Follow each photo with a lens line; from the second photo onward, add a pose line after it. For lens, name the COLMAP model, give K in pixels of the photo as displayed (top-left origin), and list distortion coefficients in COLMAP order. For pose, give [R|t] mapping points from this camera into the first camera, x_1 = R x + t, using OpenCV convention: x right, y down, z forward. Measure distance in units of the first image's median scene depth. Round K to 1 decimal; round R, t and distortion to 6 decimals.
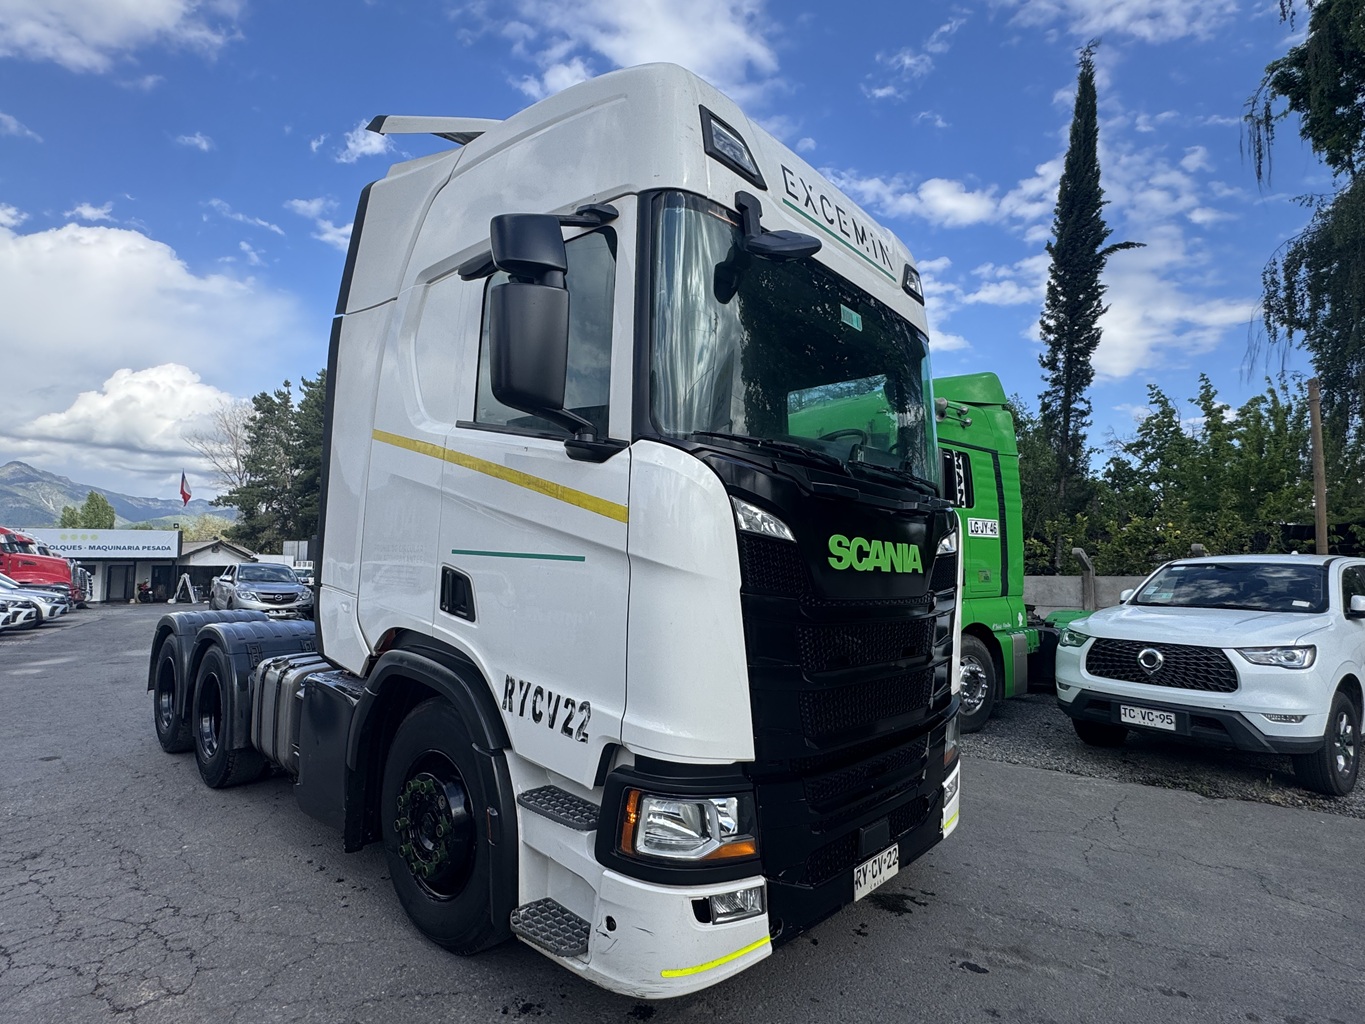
lens RADIAL K [[679.8, 0, 674.0], [0, 679.8, 516.1], [0, 0, 1]] dist [-0.010472, 0.001582]
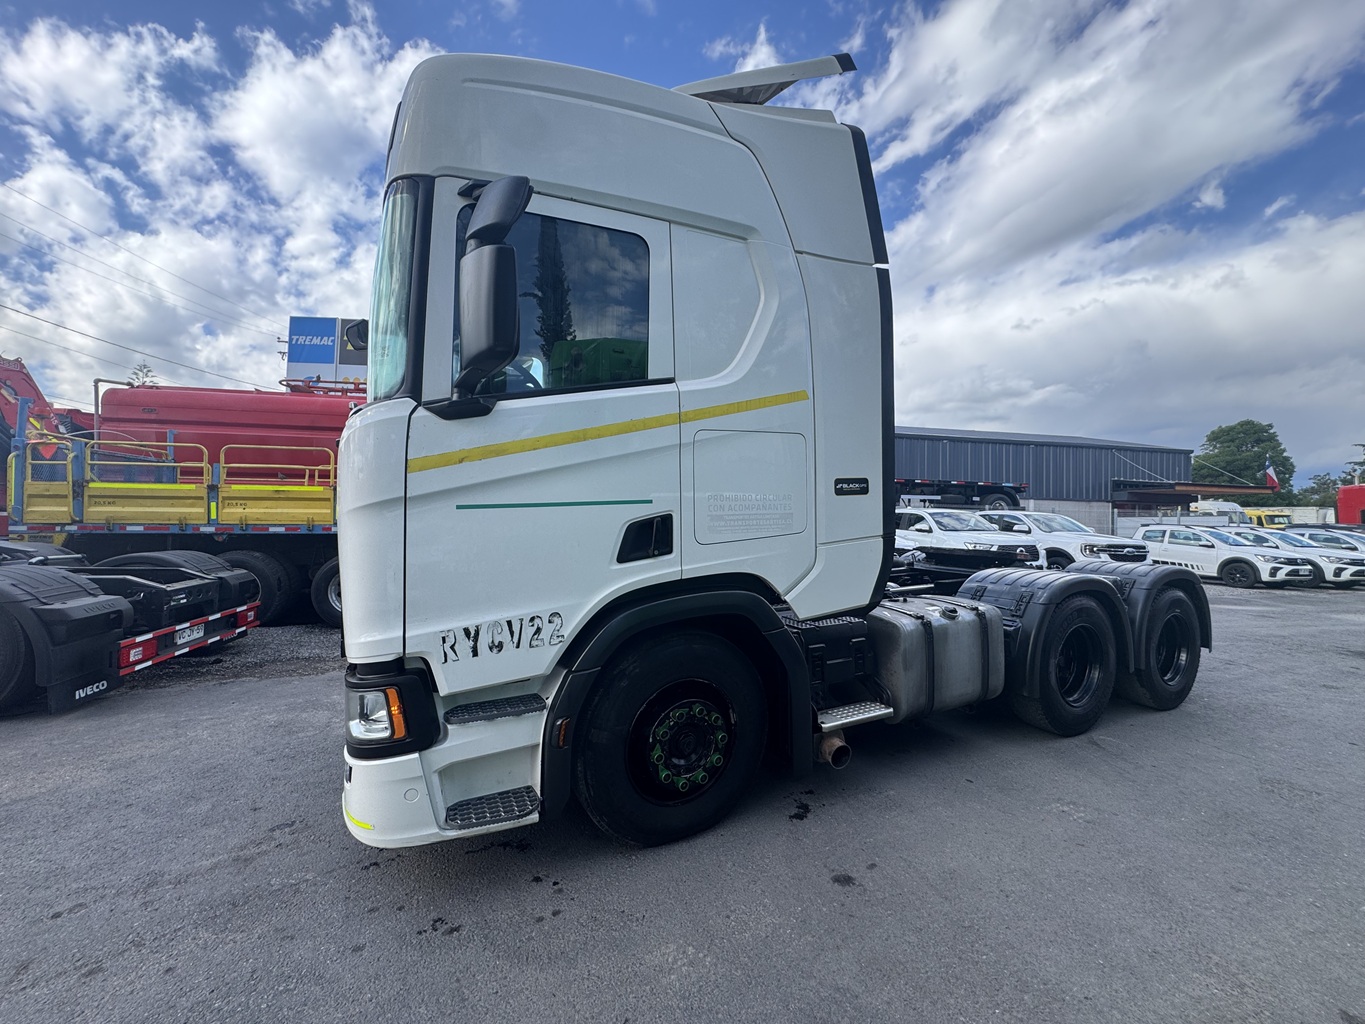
lens RADIAL K [[538.2, 0, 680.8], [0, 538.2, 523.3], [0, 0, 1]] dist [0.008235, -0.004194]
pose [[-0.343731, -0.004677, -0.939057, 1.104113], [0.062604, 0.997649, -0.027885, 0.190140], [0.936979, -0.068373, -0.342630, 2.025249]]
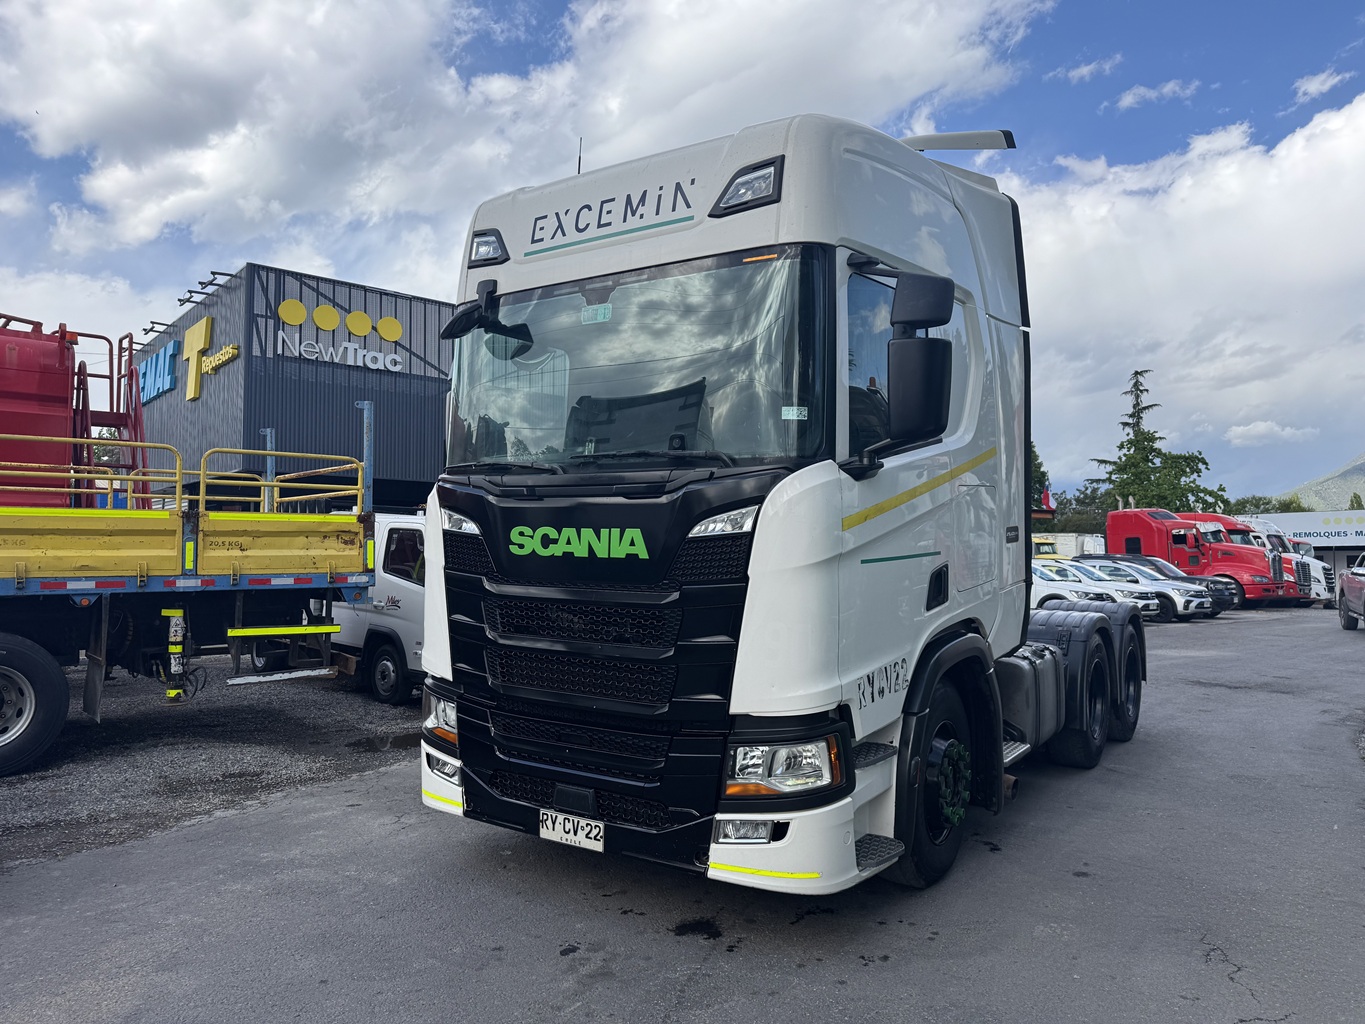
lens RADIAL K [[952.2, 0, 686.9], [0, 952.2, 513.4], [0, 0, 1]] dist [0.058527, -0.065326]
pose [[0.158872, -0.047582, -0.986152, 1.889922], [0.076374, 0.996437, -0.035775, 0.084243], [0.984341, -0.069632, 0.161940, 0.973980]]
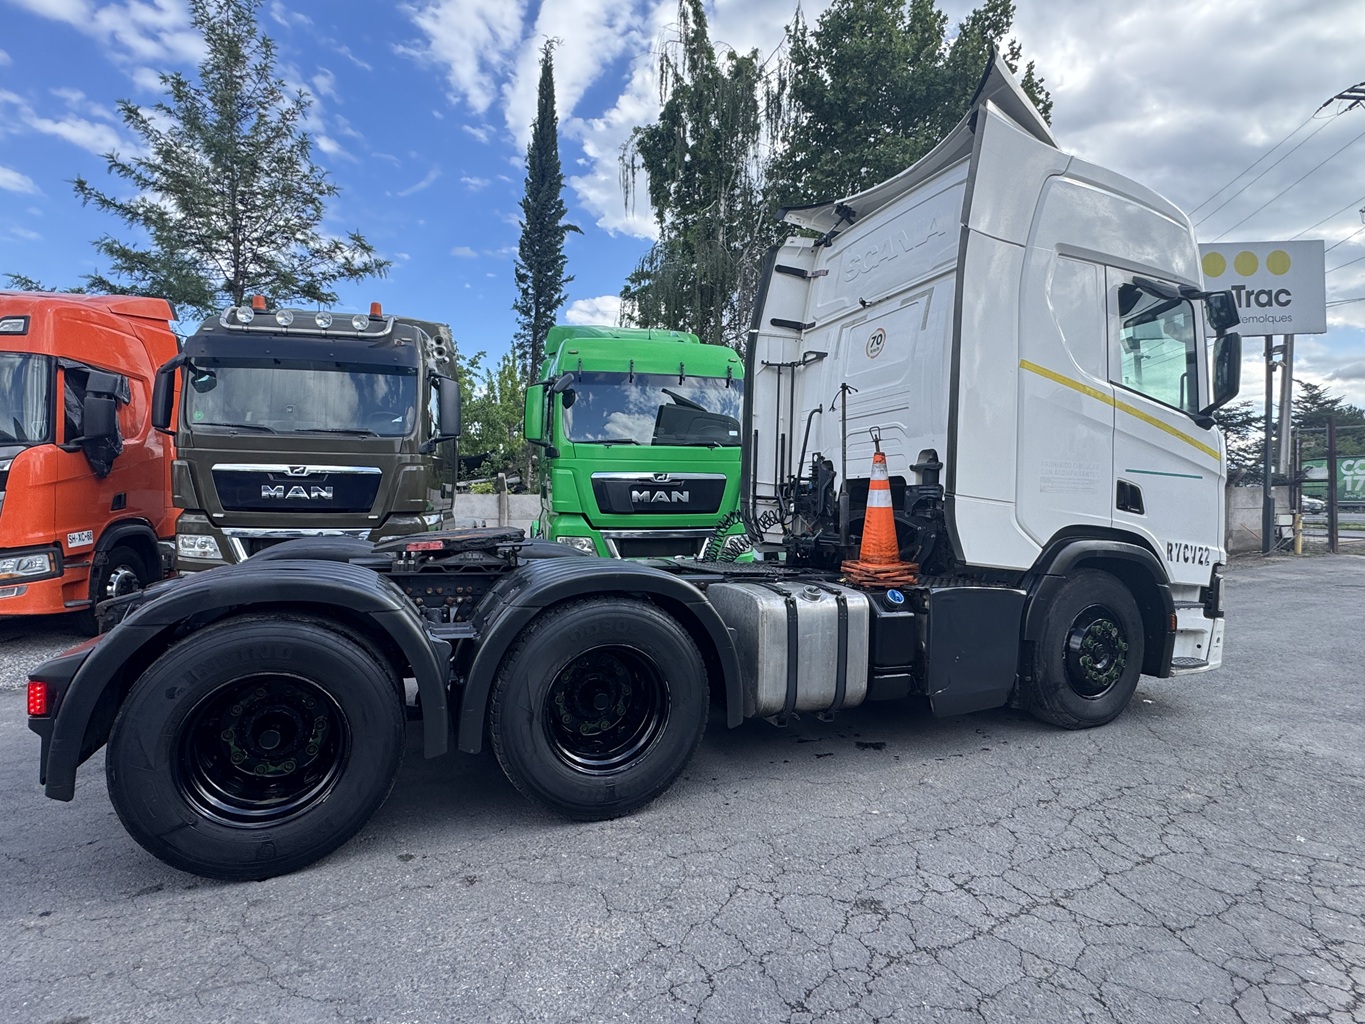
lens RADIAL K [[716.0, 0, 686.6], [0, 716.0, 518.1], [0, 0, 1]] dist [0.005436, -0.004537]
pose [[0.403888, -0.019315, 0.914605, -2.327920], [-0.084953, 0.994665, 0.058521, 0.156819], [-0.910855, -0.101335, 0.400092, 1.312175]]
